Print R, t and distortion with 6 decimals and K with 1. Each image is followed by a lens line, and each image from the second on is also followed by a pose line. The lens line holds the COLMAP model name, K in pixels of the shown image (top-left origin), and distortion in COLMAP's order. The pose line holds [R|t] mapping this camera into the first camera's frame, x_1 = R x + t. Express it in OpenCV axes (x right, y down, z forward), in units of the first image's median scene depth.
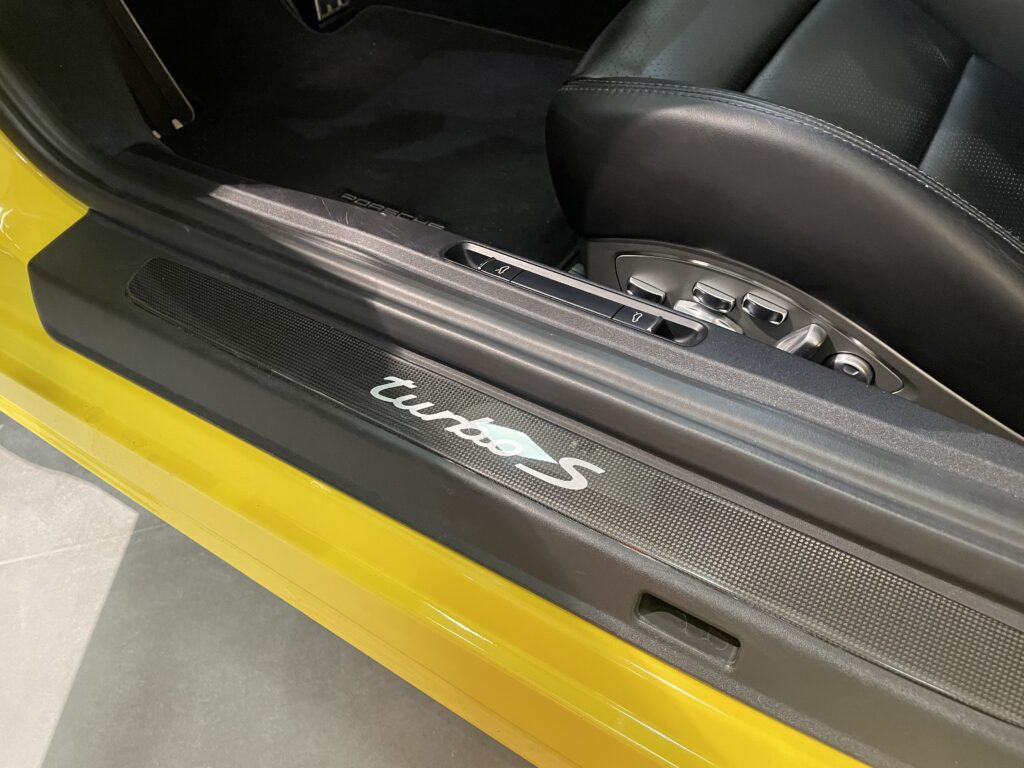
lens RADIAL K [[751.1, 0, 512.3], [0, 751.1, 362.8], [0, 0, 1]] dist [0.050180, -0.082773]
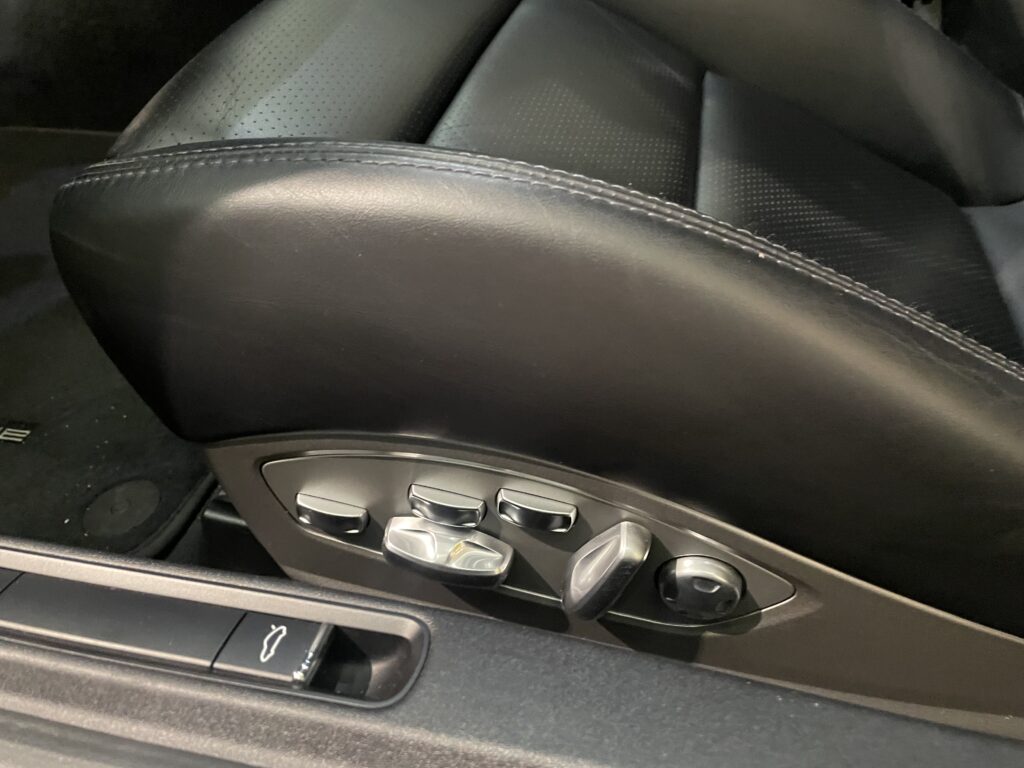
lens RADIAL K [[775.0, 0, 513.1], [0, 775.0, 373.6], [0, 0, 1]] dist [0.078028, -0.101668]
pose [[0.943799, -0.217729, 0.248672, 0.200905], [0.240513, 0.968476, -0.064866, -0.136553], [-0.226710, 0.121029, 0.966413, 0.449838]]
